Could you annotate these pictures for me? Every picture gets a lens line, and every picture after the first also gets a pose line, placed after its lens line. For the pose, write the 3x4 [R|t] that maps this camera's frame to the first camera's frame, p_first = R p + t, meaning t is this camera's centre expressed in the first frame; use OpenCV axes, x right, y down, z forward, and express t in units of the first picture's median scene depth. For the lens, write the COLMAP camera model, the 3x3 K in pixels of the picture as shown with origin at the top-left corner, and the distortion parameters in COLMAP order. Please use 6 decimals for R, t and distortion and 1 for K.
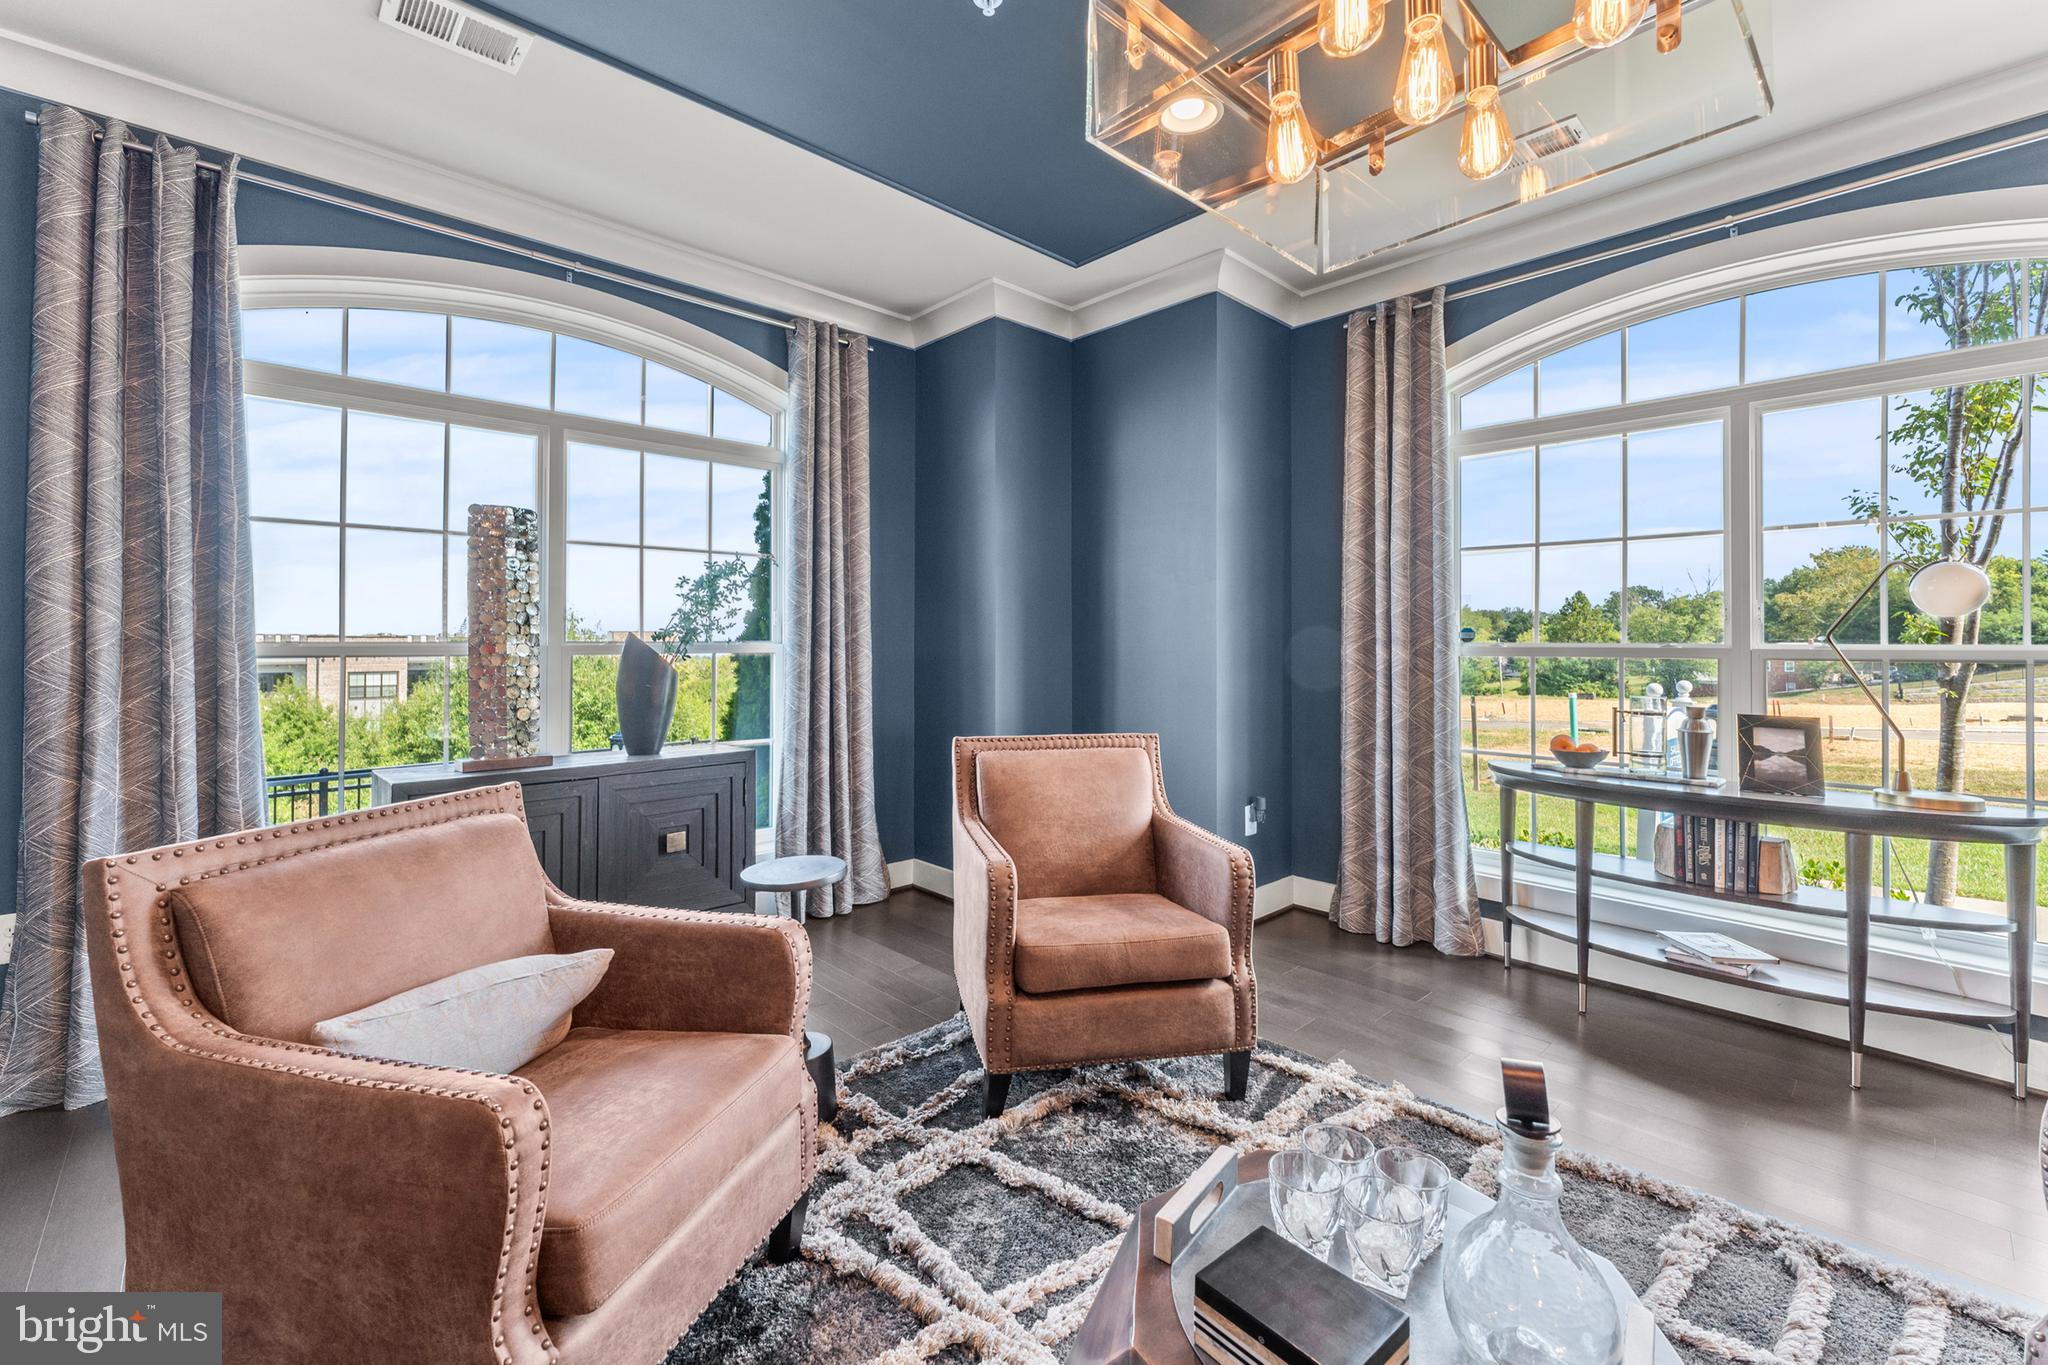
lens RADIAL K [[841.3, 0, 1007.9], [0, 841.3, 633.9], [0, 0, 1]] dist [-0.003158, 0.000757]
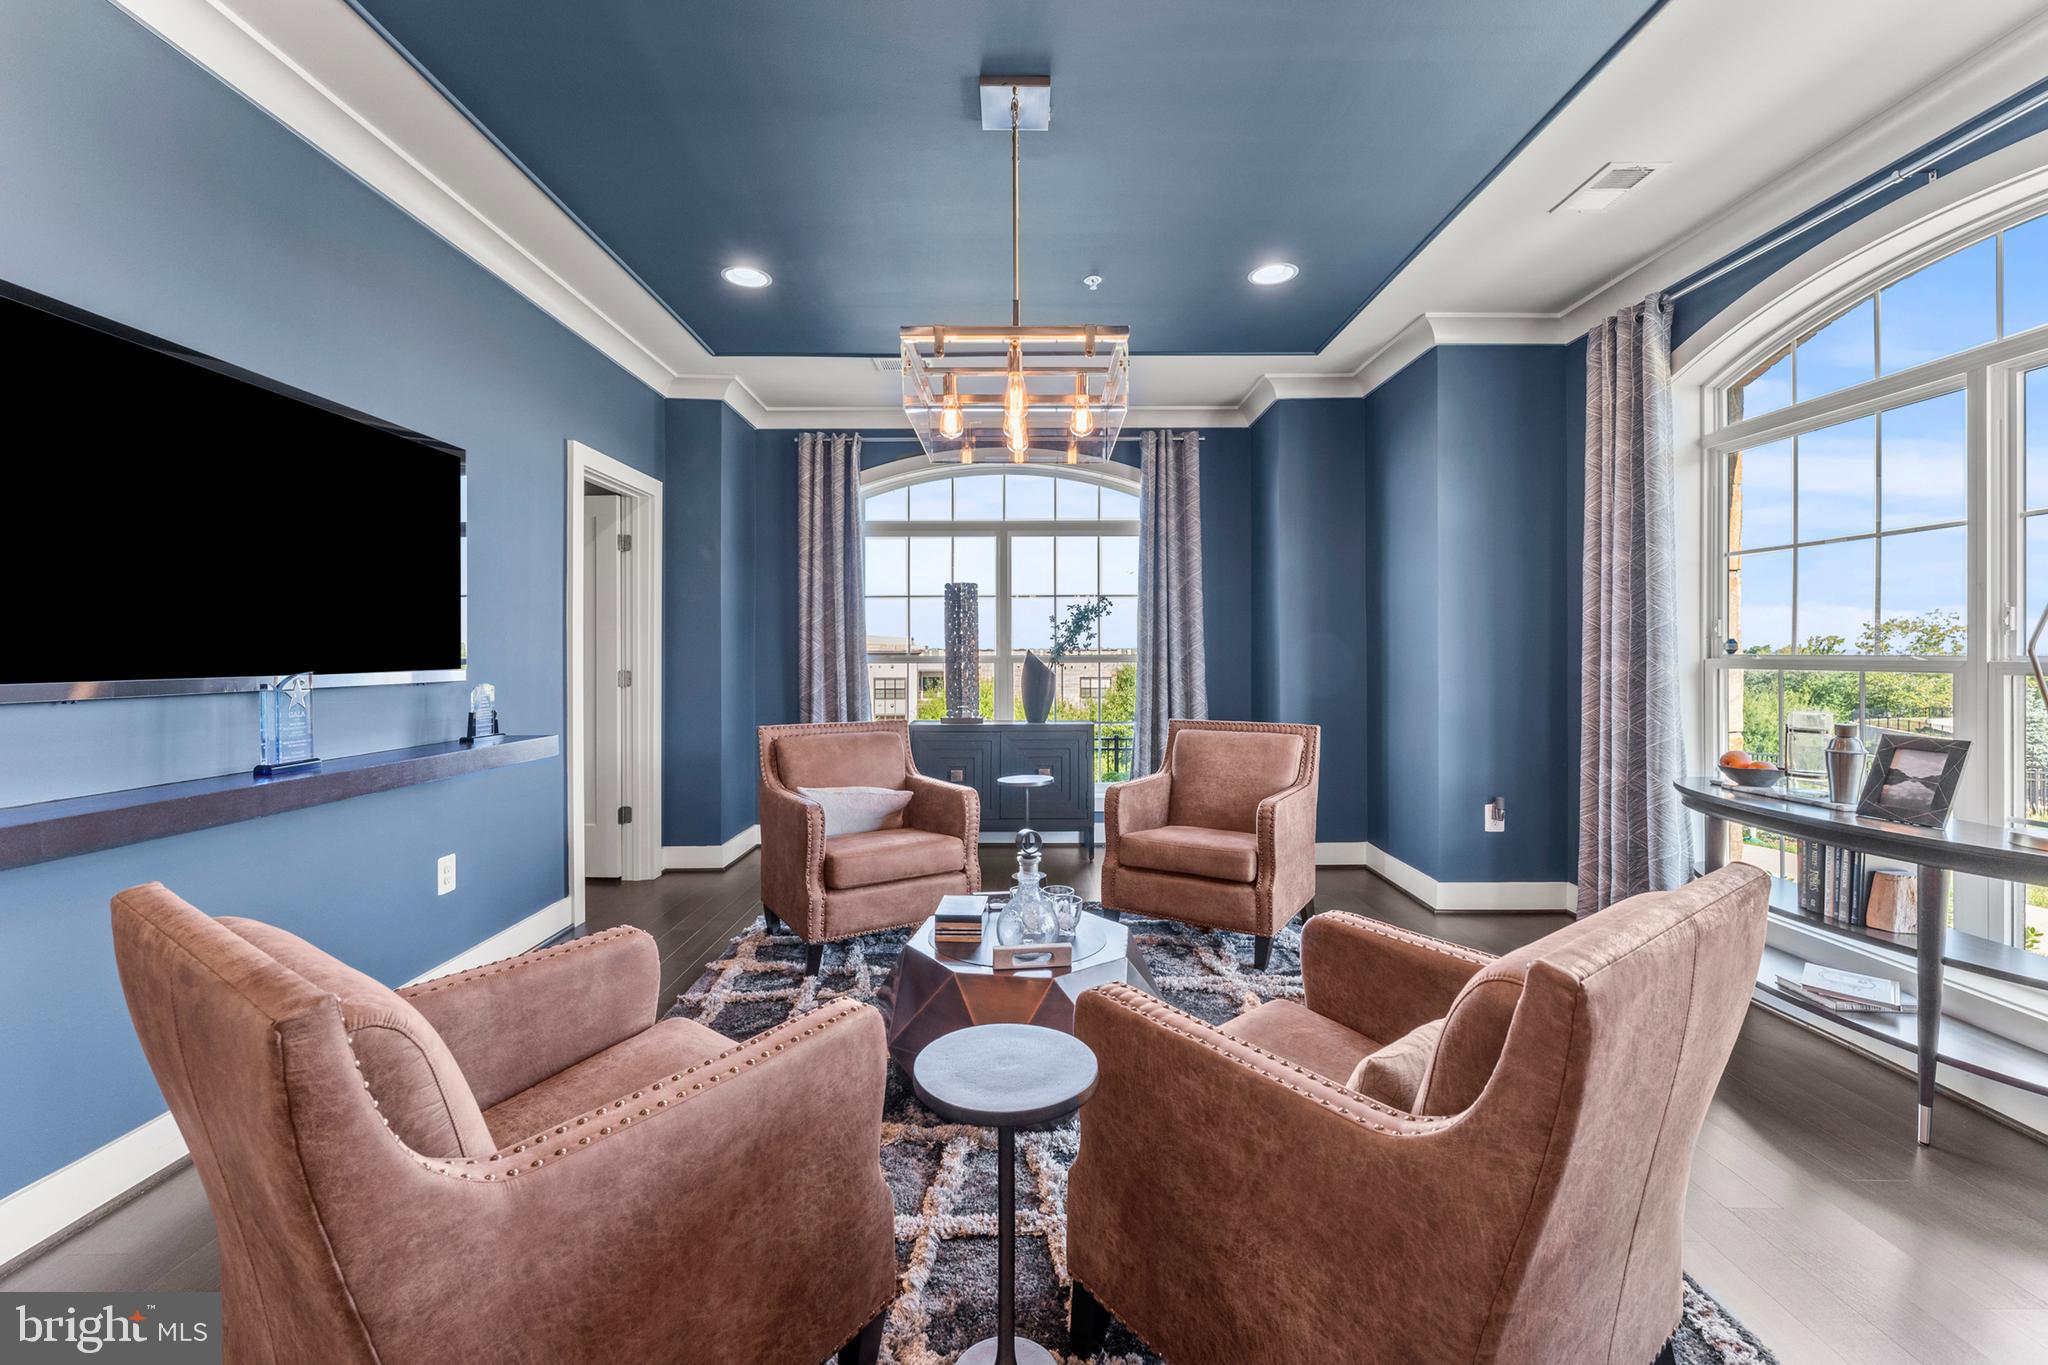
lens RADIAL K [[841.3, 0, 1036.4], [0, 841.3, 654.0], [0, 0, 1]] dist [-0.003158, 0.000757]
pose [[0.739677, -0.002777, -0.672957, 0.665697], [0.009804, 0.999930, 0.006649, -0.004125], [0.672891, -0.011516, 0.739652, -0.228299]]
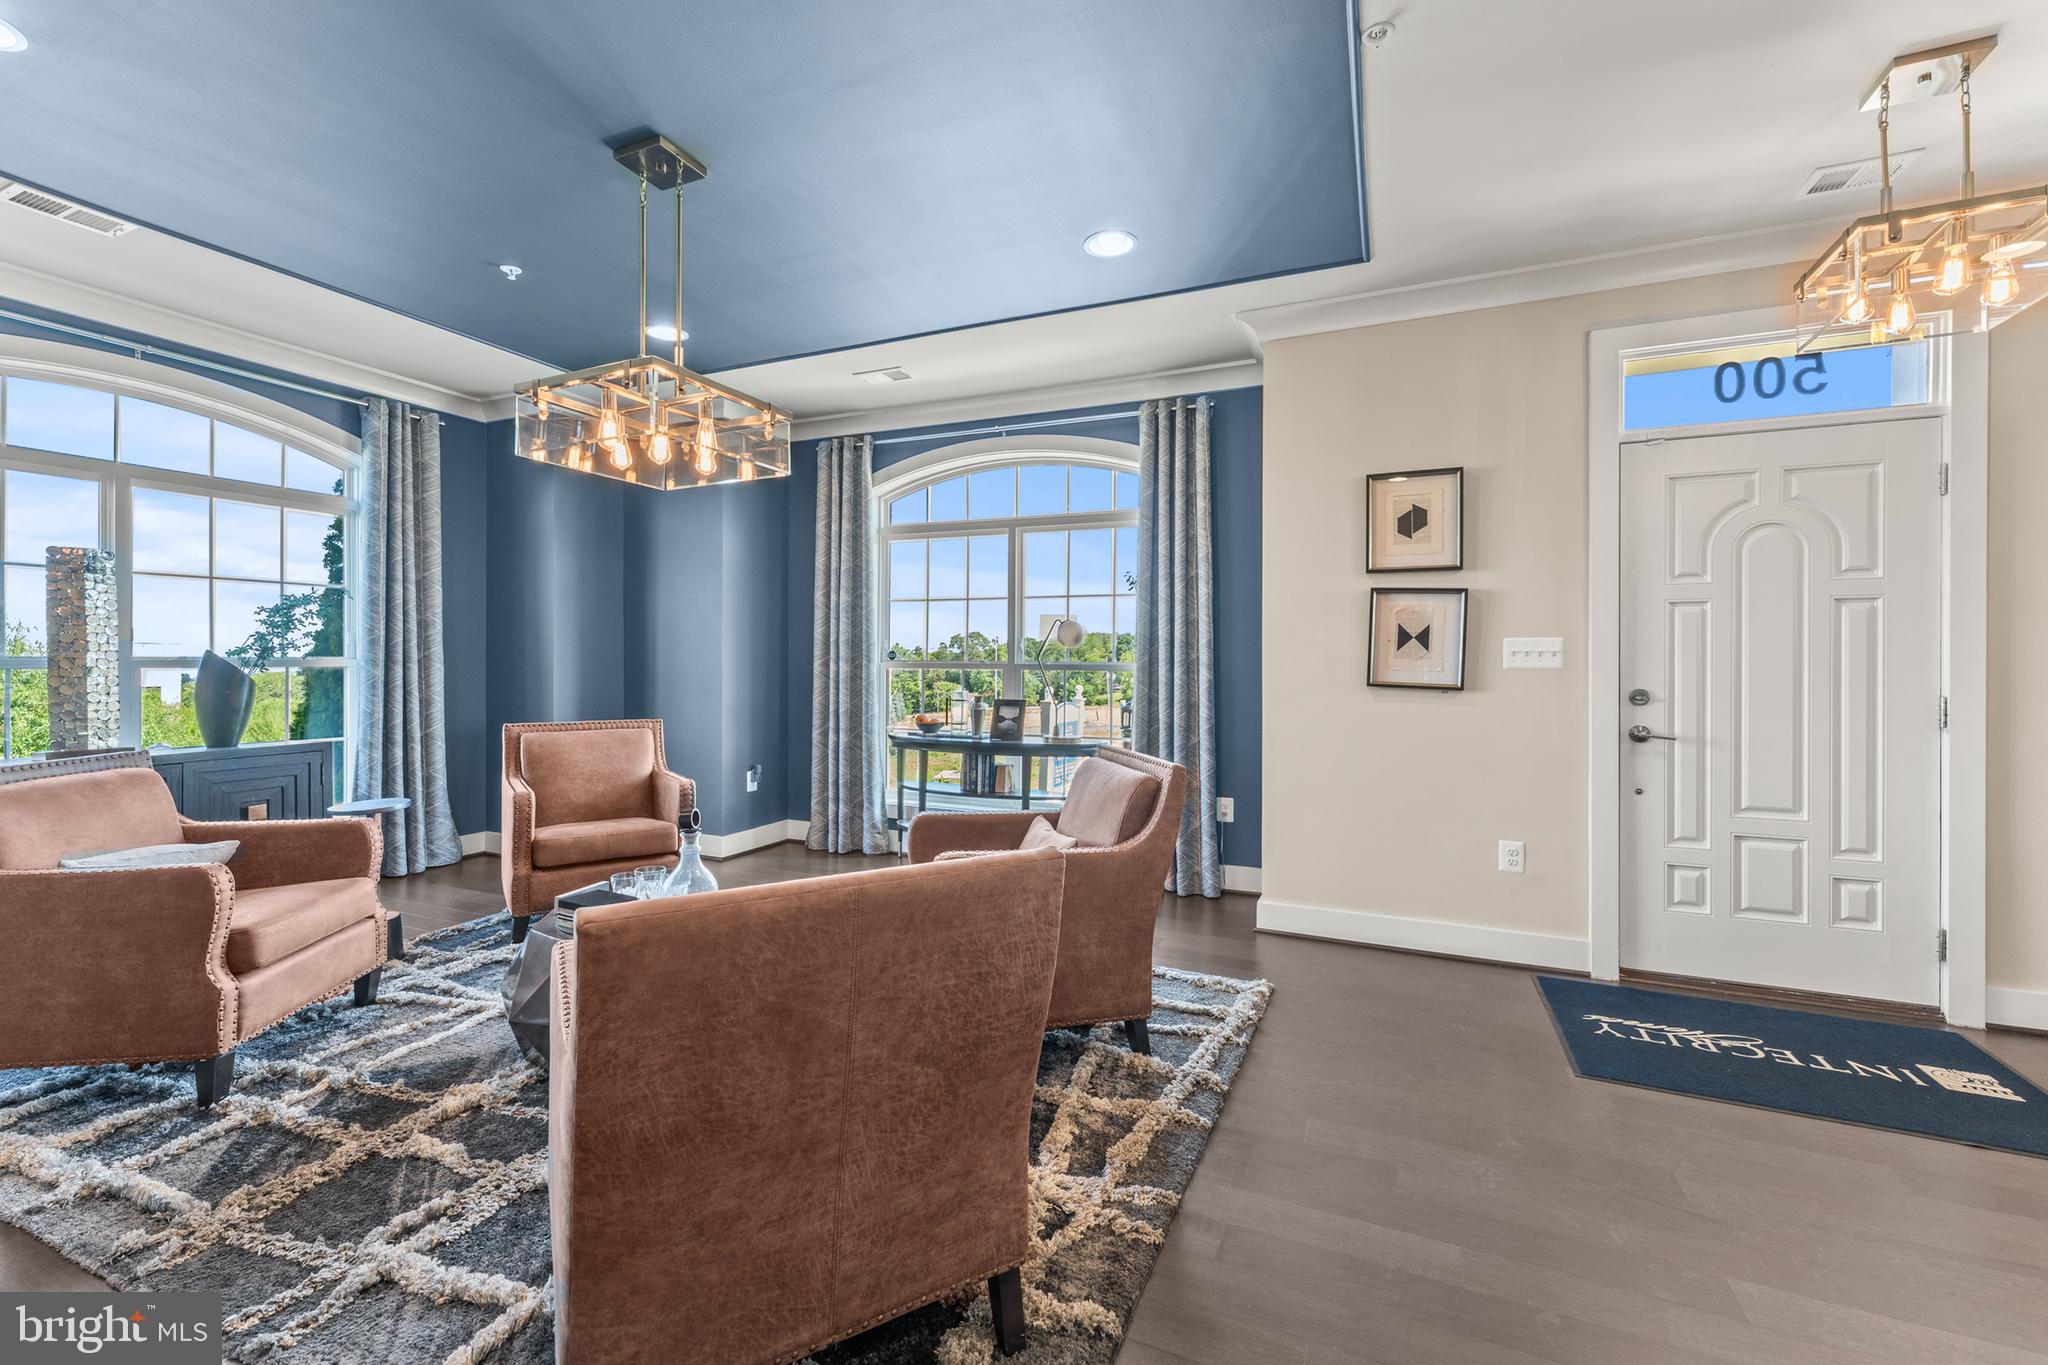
lens RADIAL K [[841.3, 0, 1022.3], [0, 841.3, 663.7], [0, 0, 1]] dist [-0.003158, 0.000757]
pose [[0.914640, 0.000888, 0.404268, 0.145970], [-0.007025, 0.999881, 0.013699, -0.006400], [-0.404208, -0.015369, 0.914538, -0.596652]]
